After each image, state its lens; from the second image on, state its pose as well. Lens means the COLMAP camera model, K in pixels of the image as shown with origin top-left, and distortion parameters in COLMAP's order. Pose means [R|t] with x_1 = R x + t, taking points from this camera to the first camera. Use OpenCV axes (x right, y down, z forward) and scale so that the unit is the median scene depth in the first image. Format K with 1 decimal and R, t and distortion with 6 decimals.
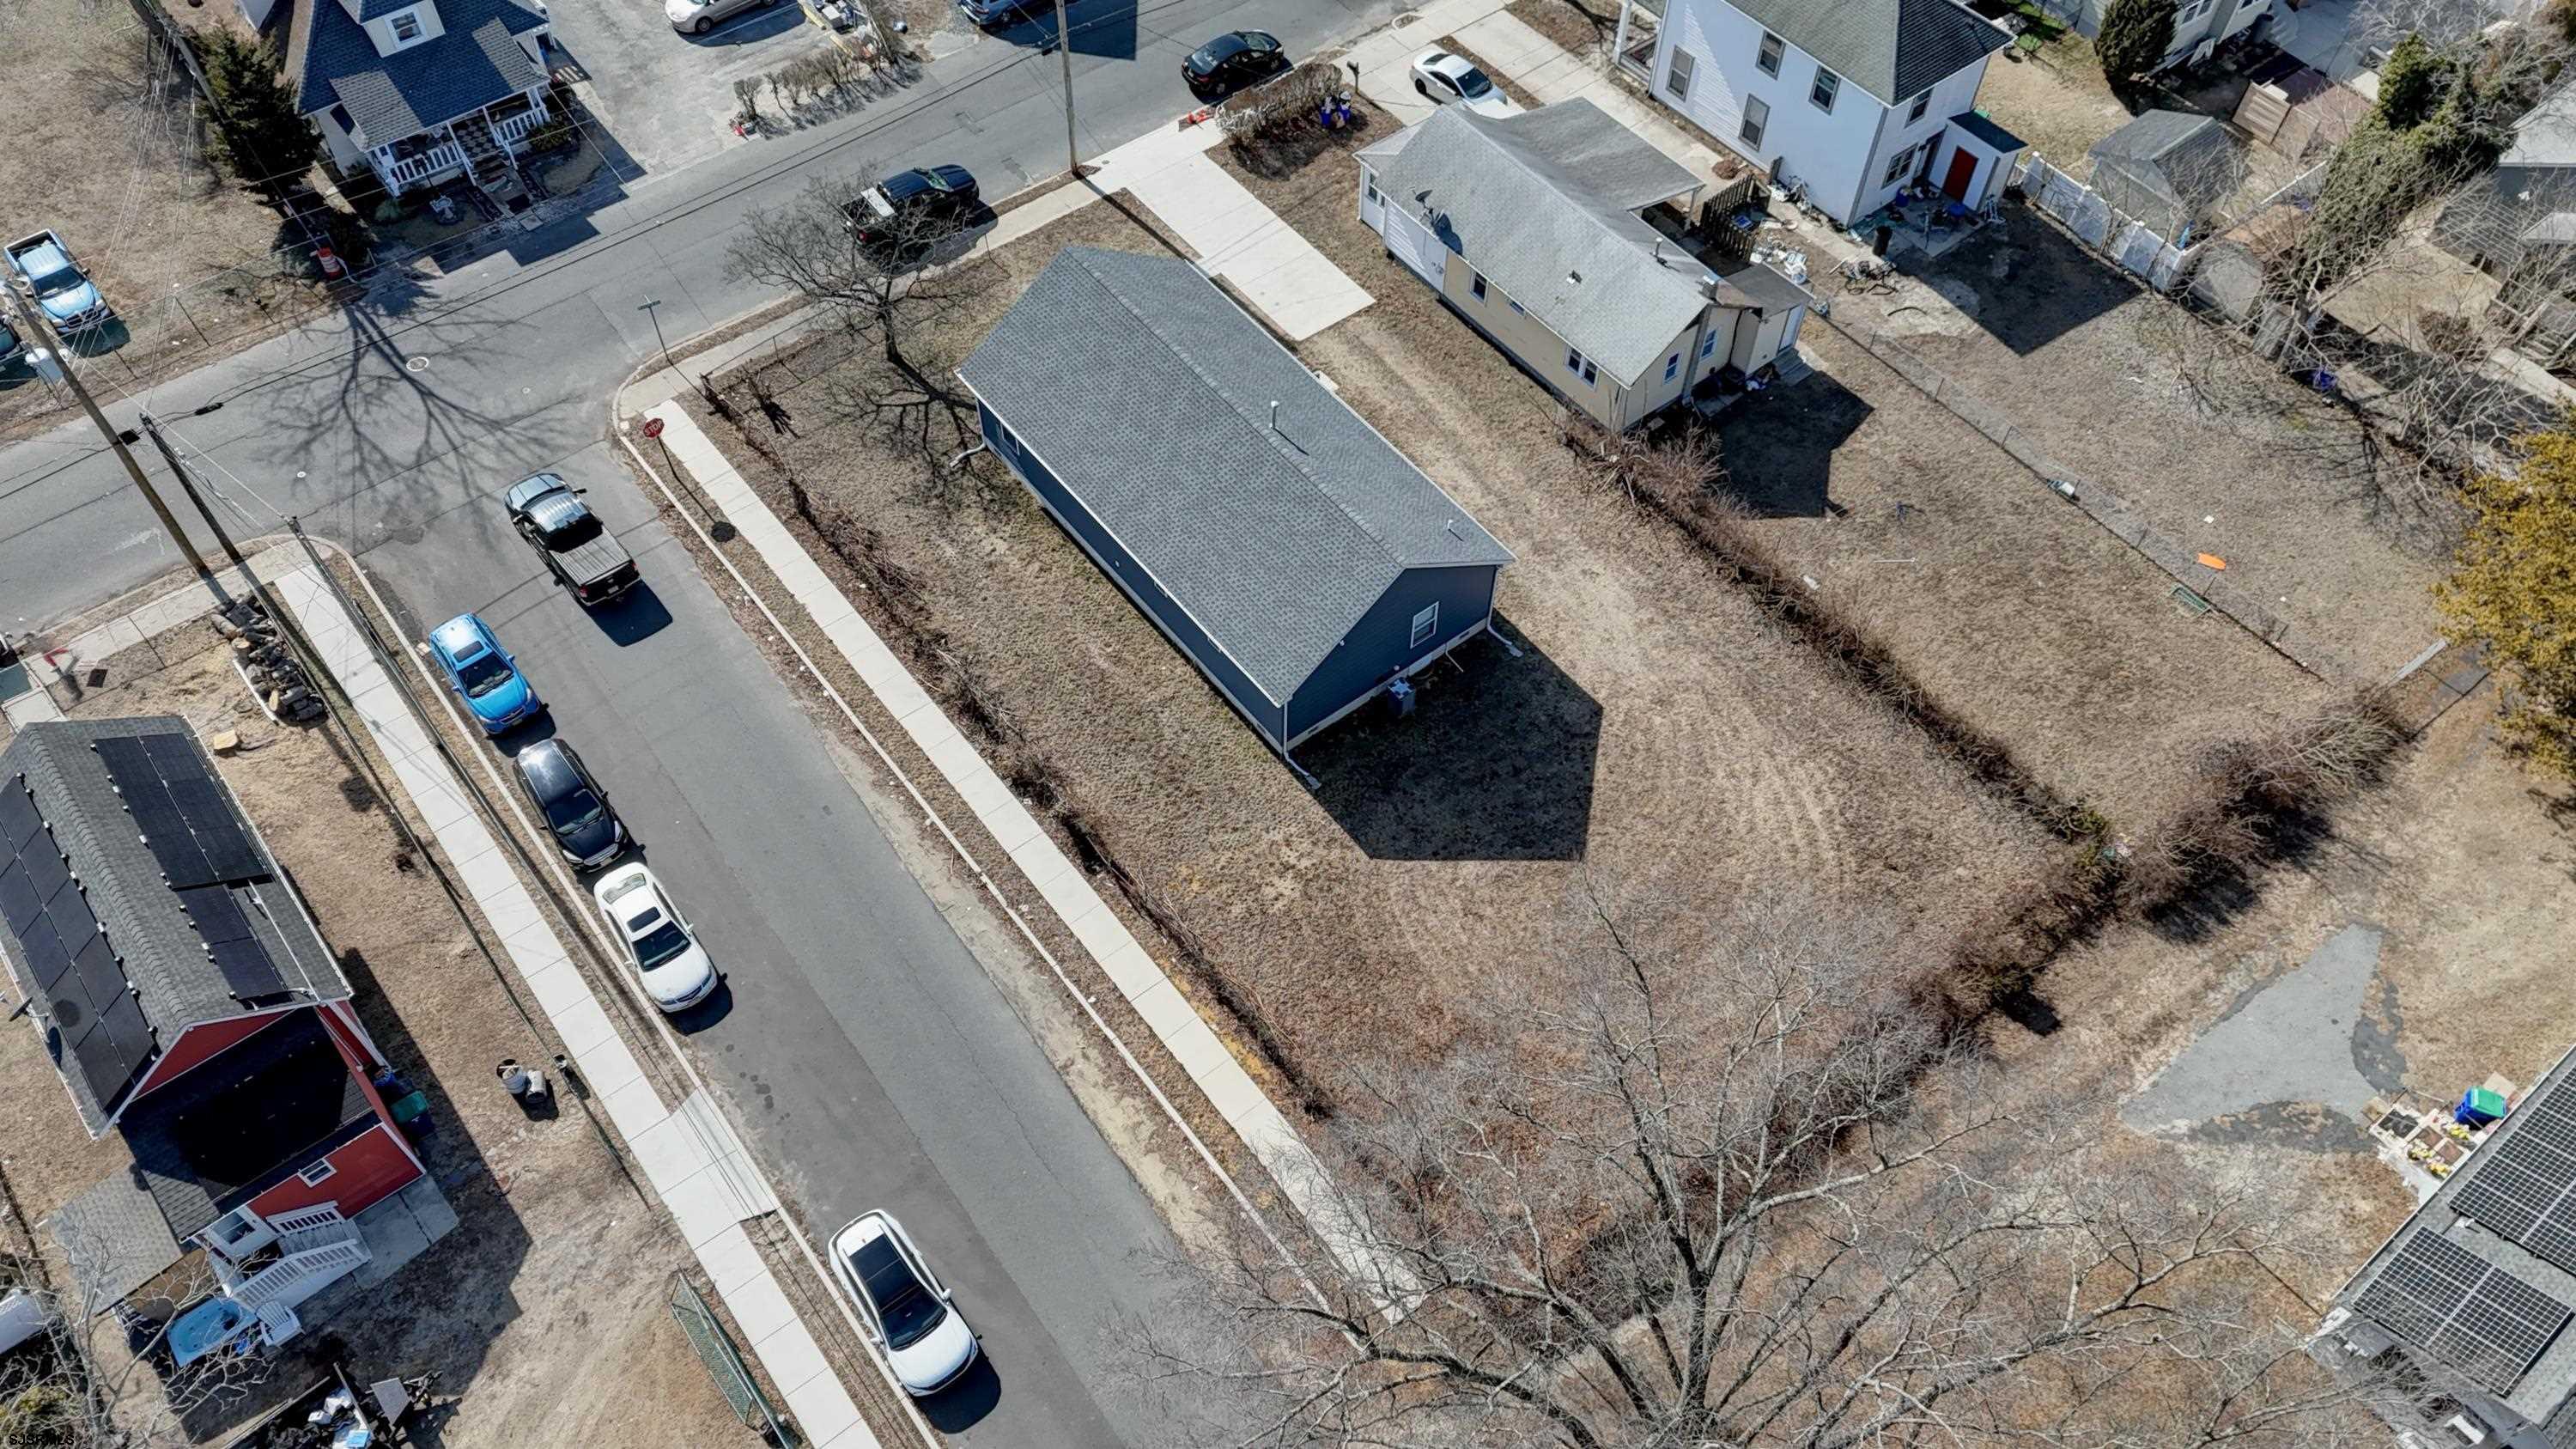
lens RADIAL K [[1872.8, 0, 1290.5], [0, 1872.8, 741.3], [0, 0, 1]] dist [0.068856, -0.064855]
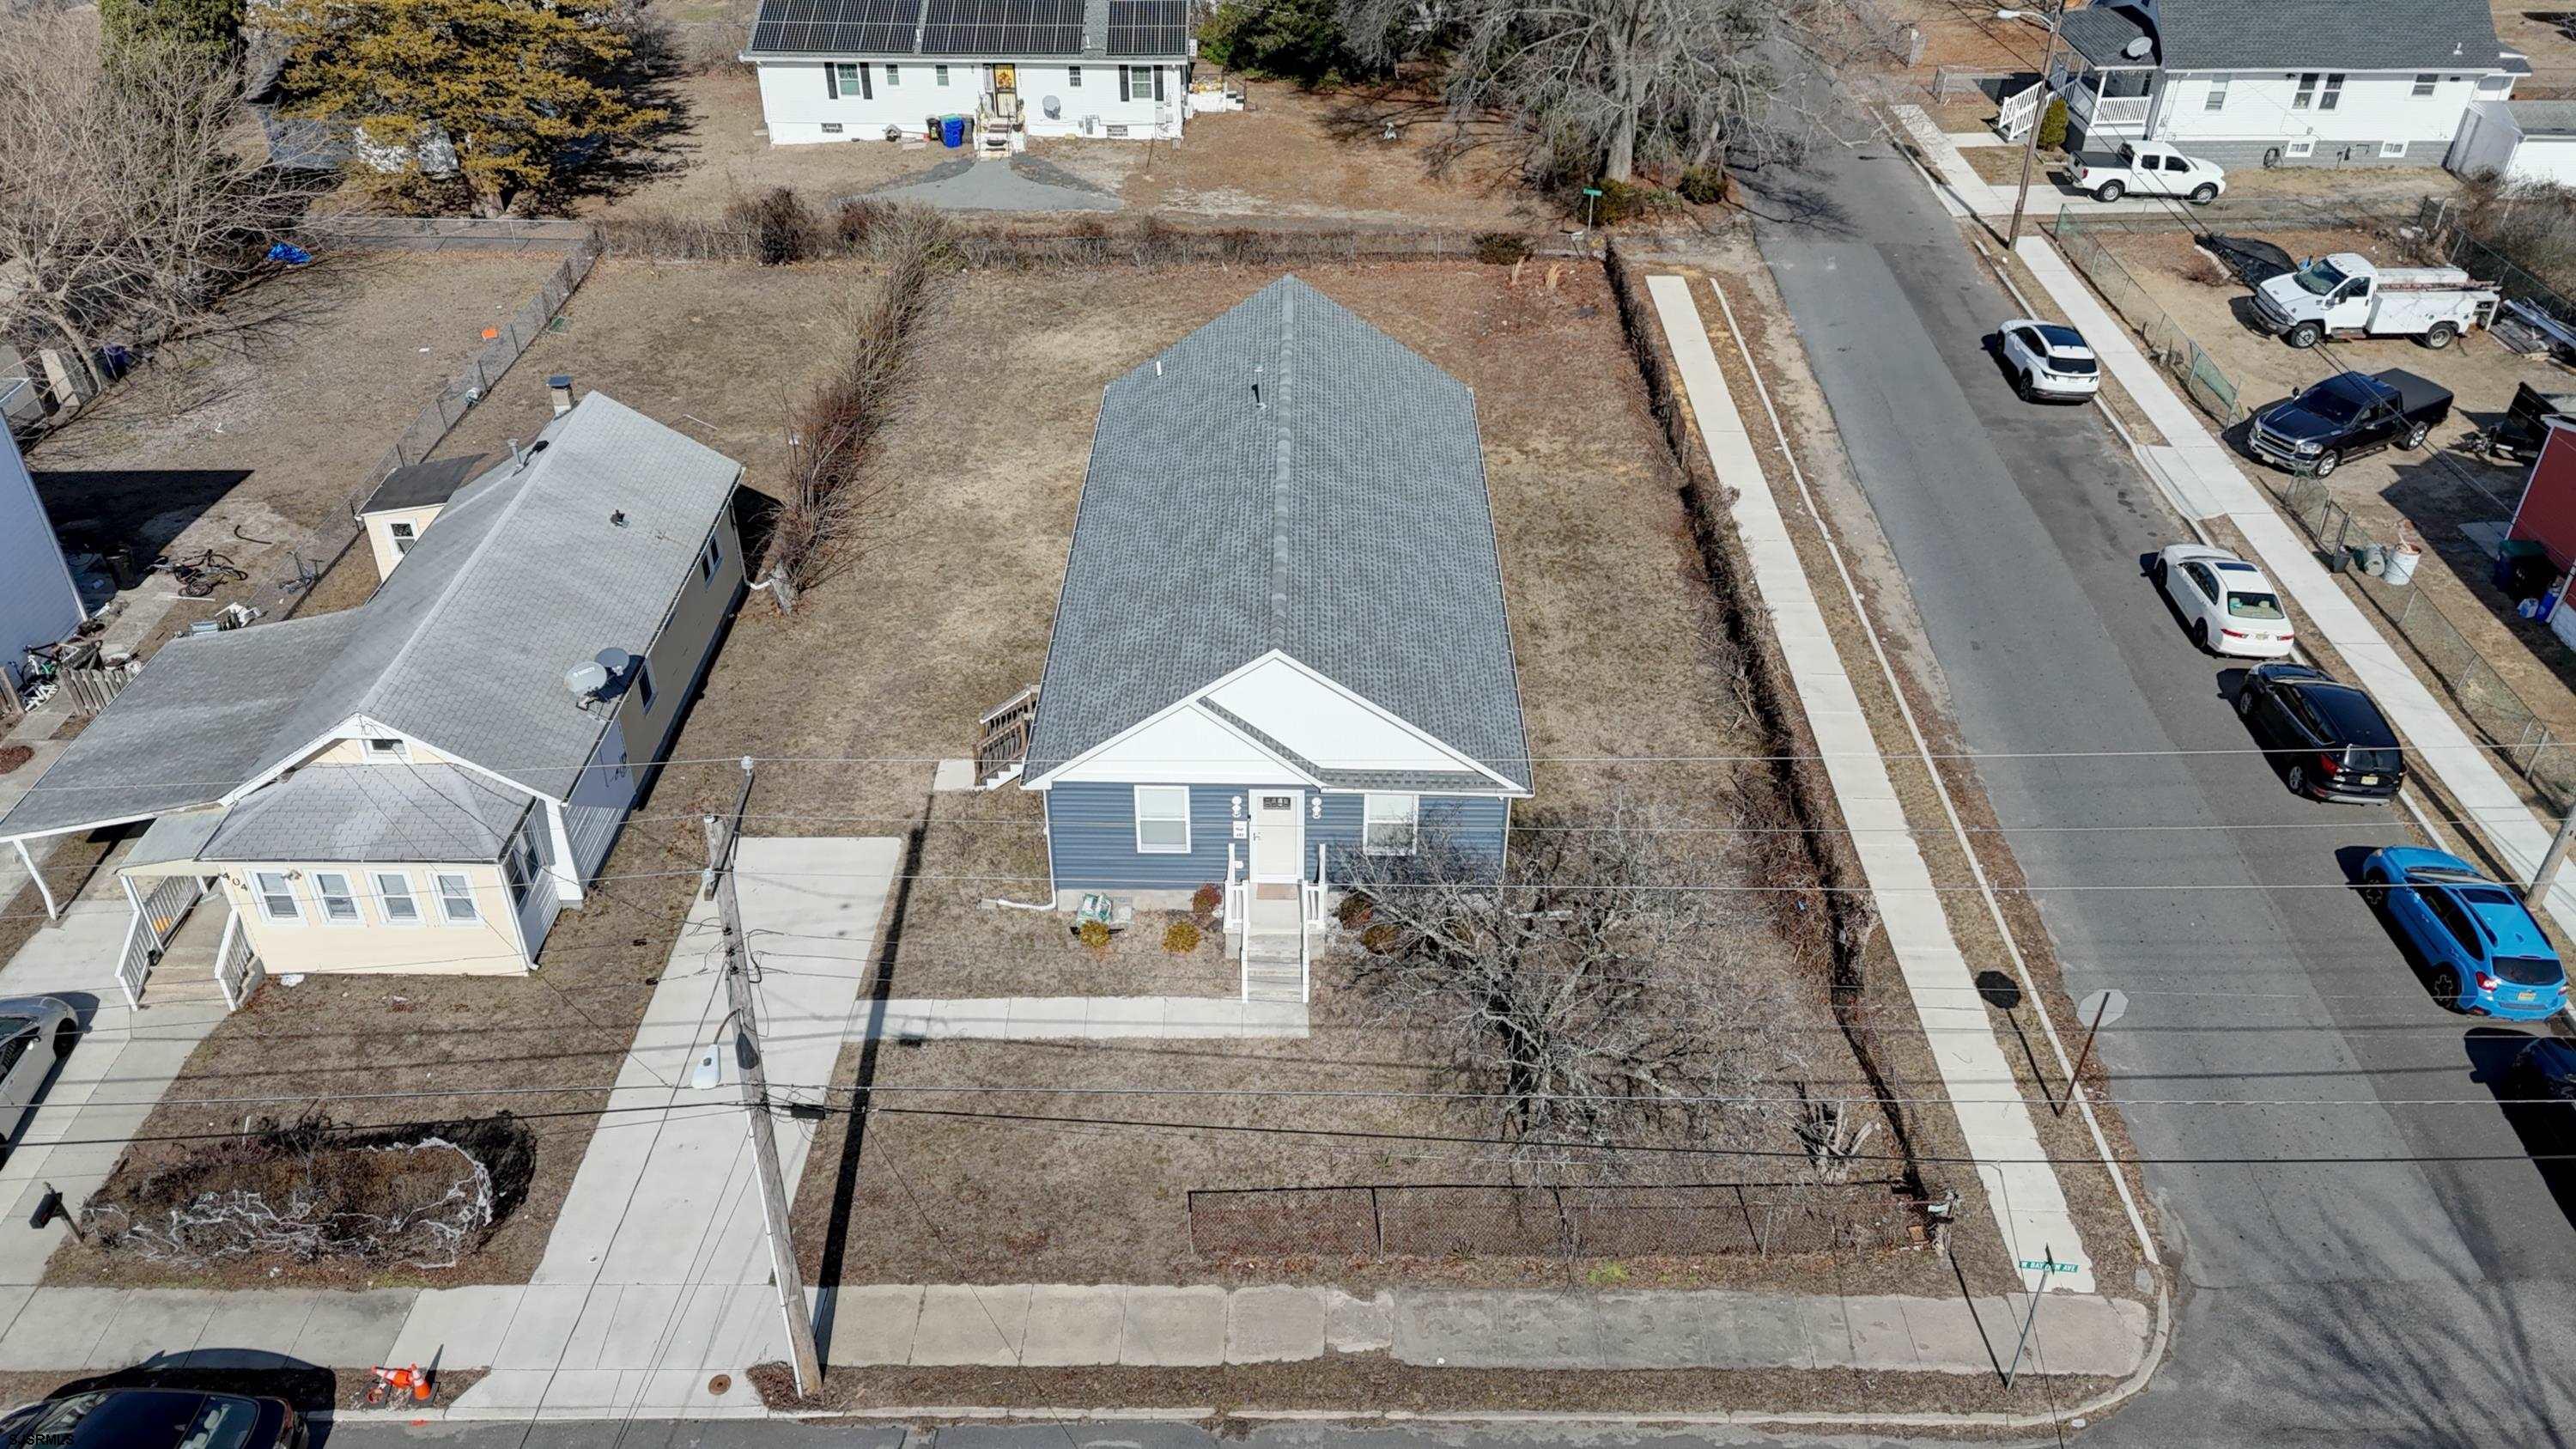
lens RADIAL K [[1872.8, 0, 1290.5], [0, 1872.8, 741.3], [0, 0, 1]] dist [0.068856, -0.064855]
pose [[-0.780024, -0.371406, 0.503607, -0.389397], [0.498582, 0.117438, 0.858850, -0.697336], [-0.378125, 0.921014, 0.093572, 0.955988]]
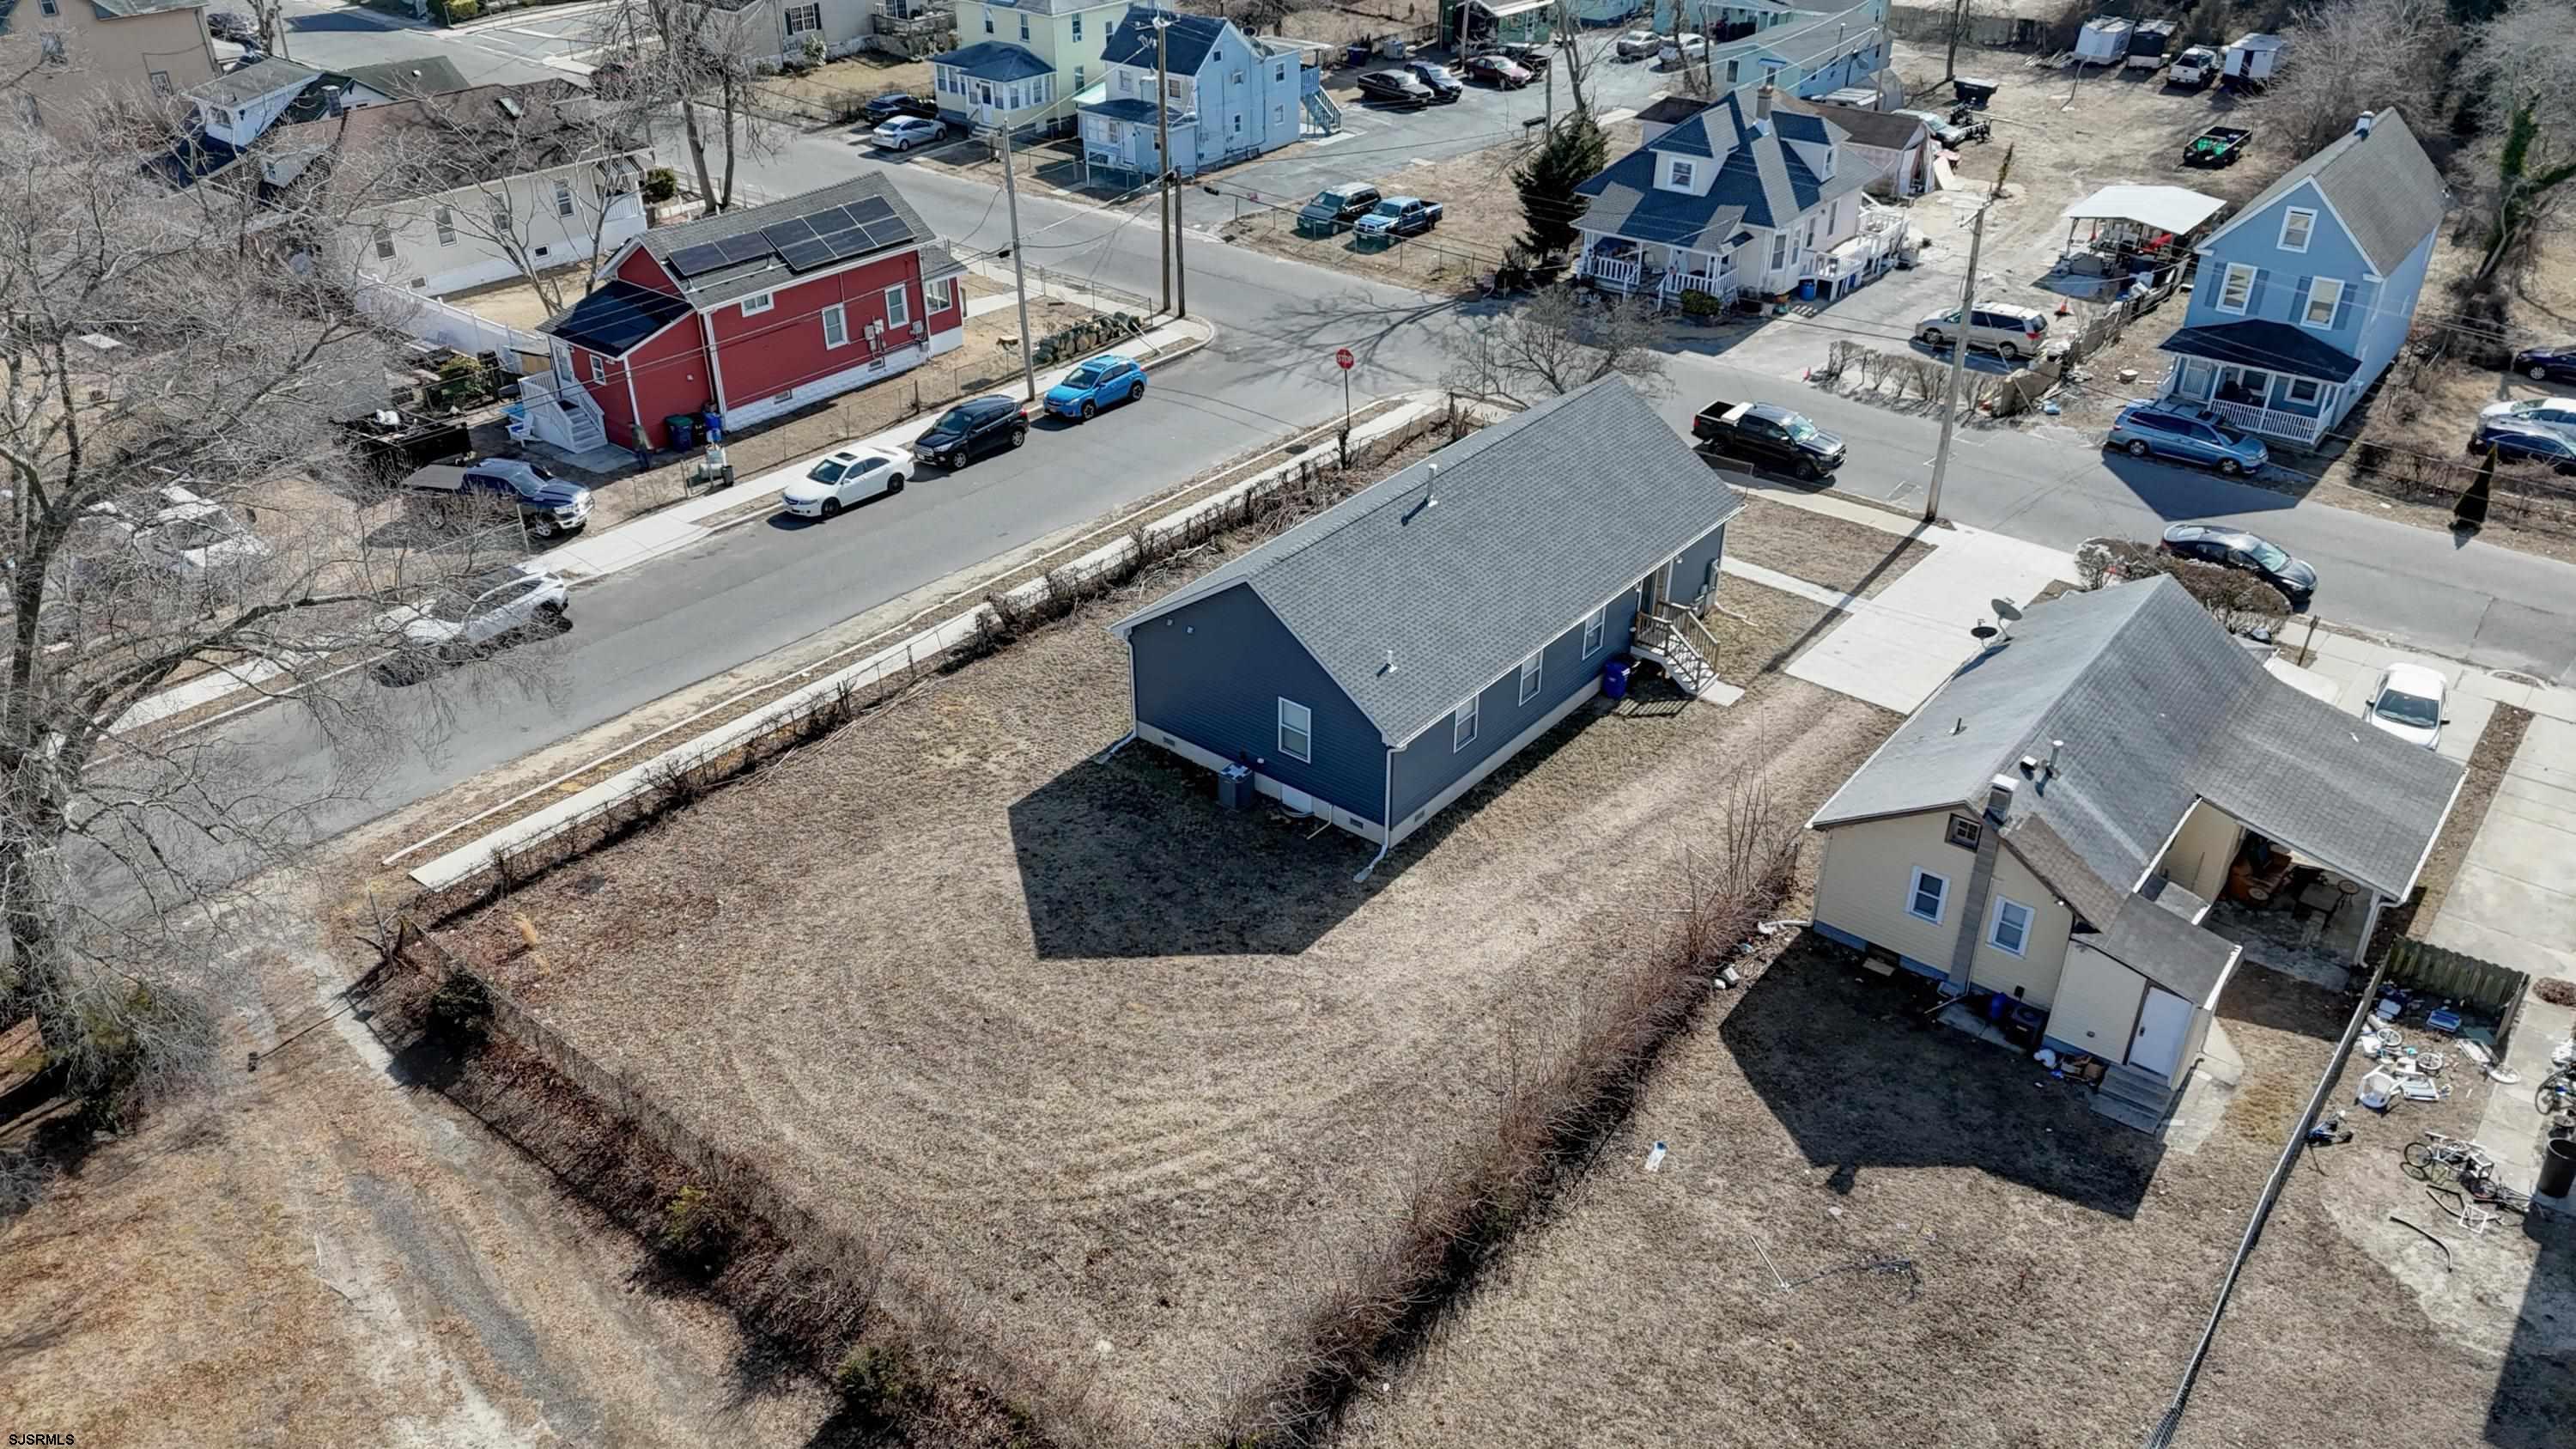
lens RADIAL K [[1872.8, 0, 1290.5], [0, 1872.8, 741.3], [0, 0, 1]] dist [0.068856, -0.064855]
pose [[0.233372, 0.496133, -0.836295, 0.683454], [-0.787312, 0.601156, 0.136934, -0.154286], [0.570681, 0.626469, 0.530905, 0.527928]]
